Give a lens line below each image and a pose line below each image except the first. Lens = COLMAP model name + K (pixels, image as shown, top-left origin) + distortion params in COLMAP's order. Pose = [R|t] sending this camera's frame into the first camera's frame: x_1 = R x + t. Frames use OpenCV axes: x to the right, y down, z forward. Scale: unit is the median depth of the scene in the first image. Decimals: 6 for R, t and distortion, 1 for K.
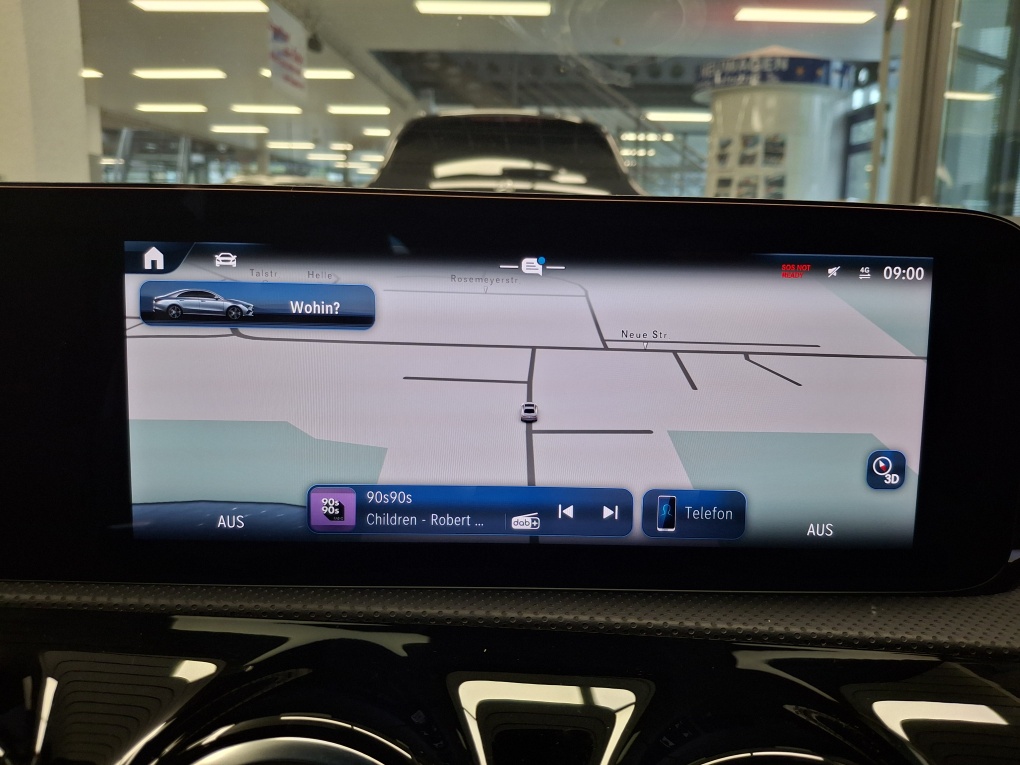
lens RADIAL K [[743.0, 0, 508.1], [0, 743.0, 374.1], [0, 0, 1]] dist [0.018954, -0.071489]
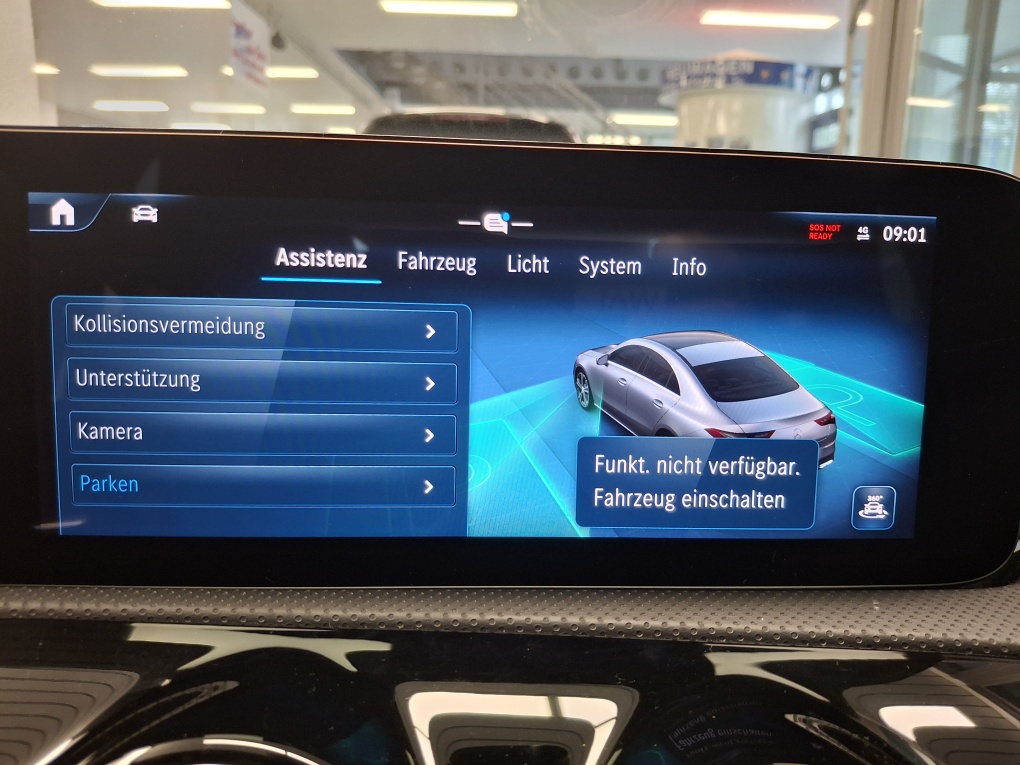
lens RADIAL K [[745.4, 0, 504.1], [0, 745.4, 379.9], [0, 0, 1]] dist [0.001706, -0.053188]
pose [[0.999244, -0.001719, 0.038841, 0.000723], [0.001604, 0.999994, 0.003005, 0.003732], [-0.038846, -0.002941, 0.999241, 0.010862]]
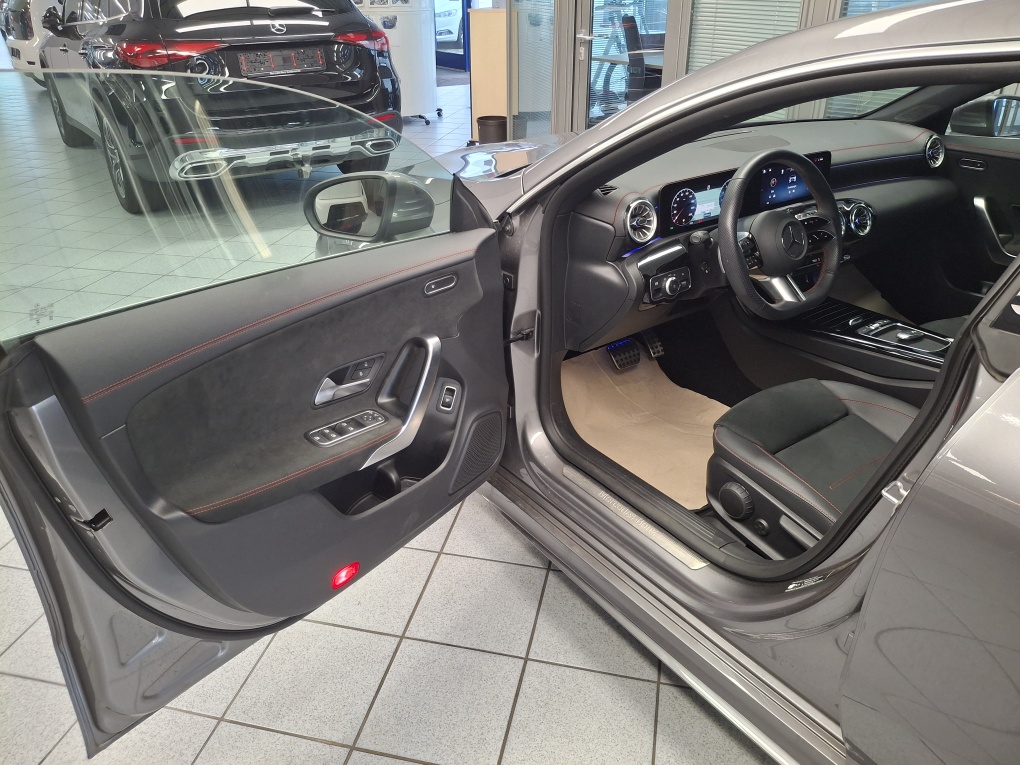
lens RADIAL K [[743.0, 0, 508.1], [0, 743.0, 374.1], [0, 0, 1]] dist [0.018954, -0.071489]
pose [[0.827023, -0.293535, 0.479448, -0.710282], [0.122727, 0.926556, 0.355573, -0.129718], [-0.548609, -0.235225, 0.802308, -0.436606]]
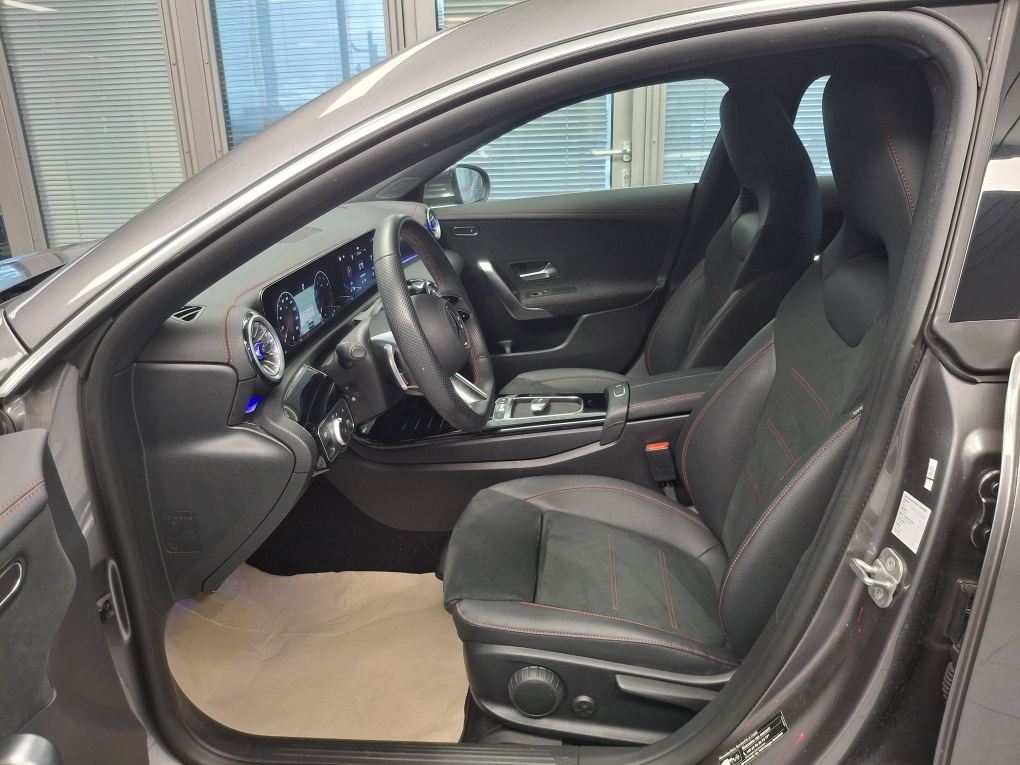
lens RADIAL K [[749.3, 0, 508.1], [0, 749.3, 369.3], [0, 0, 1]] dist [0.002665, -0.052320]
pose [[0.097922, -0.341297, 0.934841, -0.619843], [0.189689, 0.928535, 0.319125, -0.098099], [-0.976949, 0.146079, 0.155665, -0.114047]]
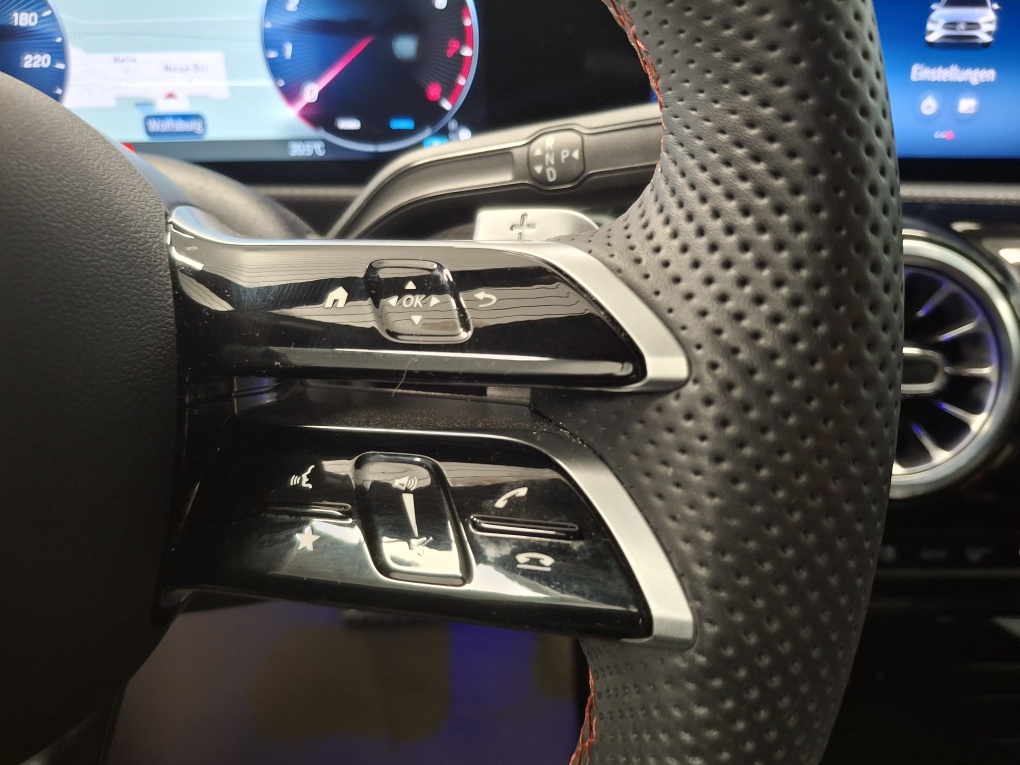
lens RADIAL K [[801.3, 0, 514.5], [0, 801.3, 397.2], [0, 0, 1]] dist [-0.119854, 0.074836]
pose [[0.999174, -0.034611, 0.021280, -0.077924], [0.025376, 0.940653, 0.338419, 0.014710], [-0.031730, -0.337599, 0.940755, -0.043287]]
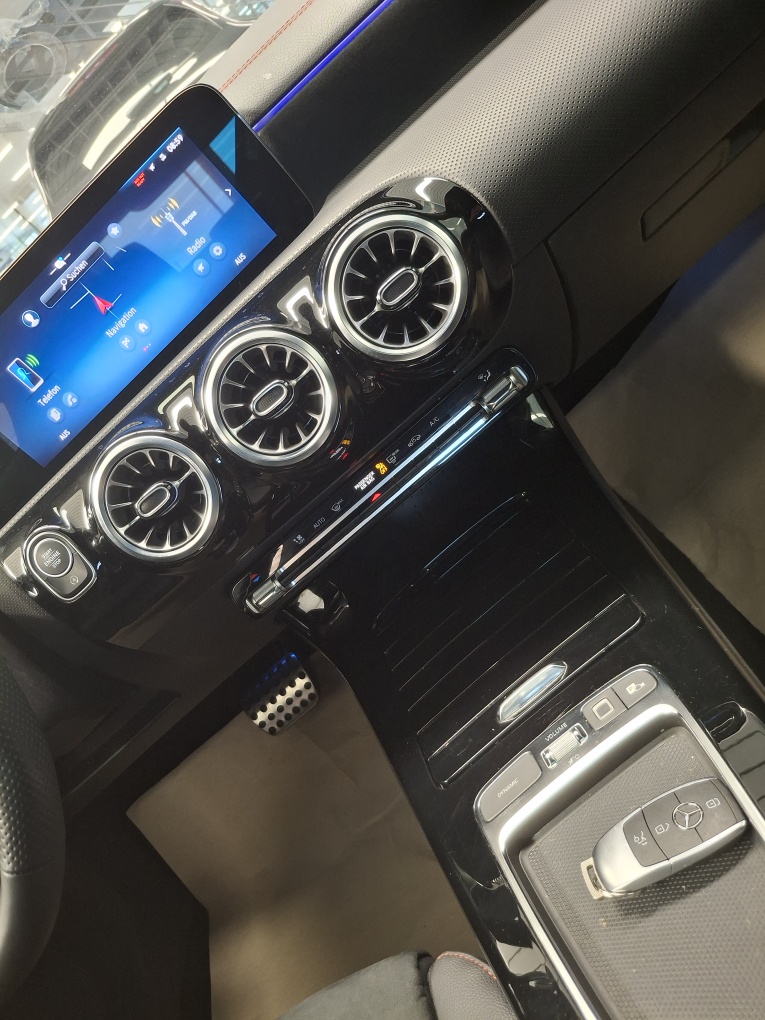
lens RADIAL K [[750.0, 0, 382.9], [0, 750.0, 512.2], [0, 0, 1]] dist [-0.000542, -0.052648]
pose [[0.724238, -0.673812, -0.146481, 0.055072], [0.679915, 0.662432, 0.314484, 0.029965], [-0.114870, -0.327355, 0.937893, -0.144888]]
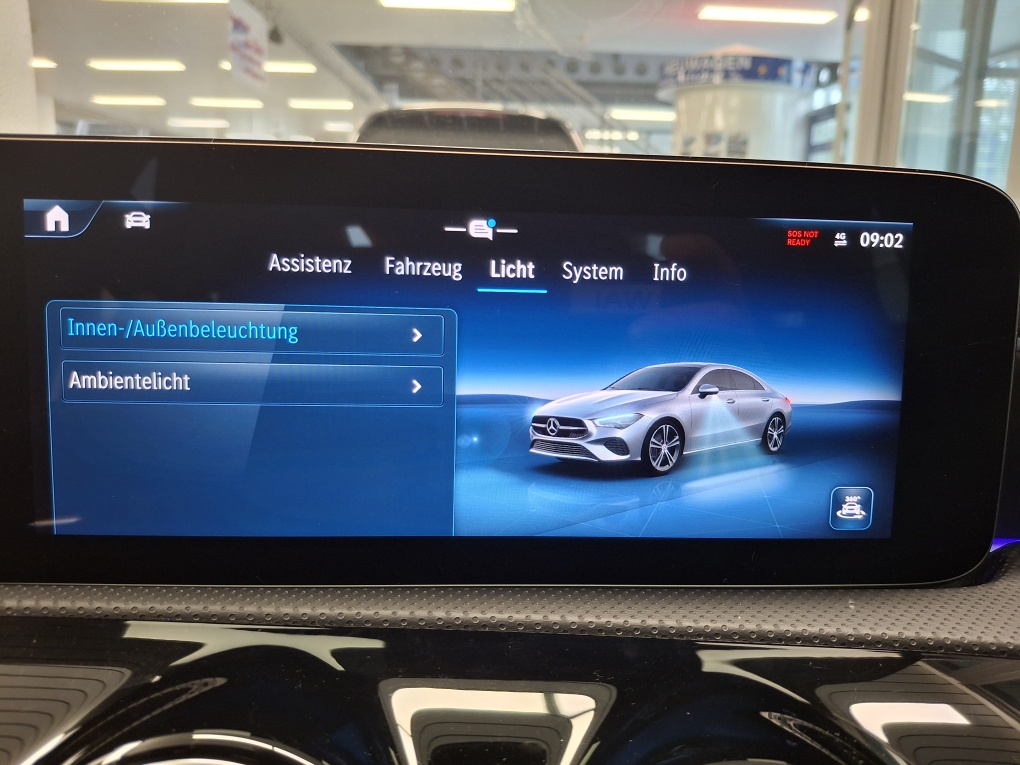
lens RADIAL K [[745.7, 0, 502.7], [0, 745.7, 373.7], [0, 0, 1]] dist [0.008433, -0.064020]
pose [[0.999223, -0.000759, 0.039405, 0.002239], [0.000686, 0.999998, 0.001855, 0.002745], [-0.039406, -0.001827, 0.999222, 0.008760]]
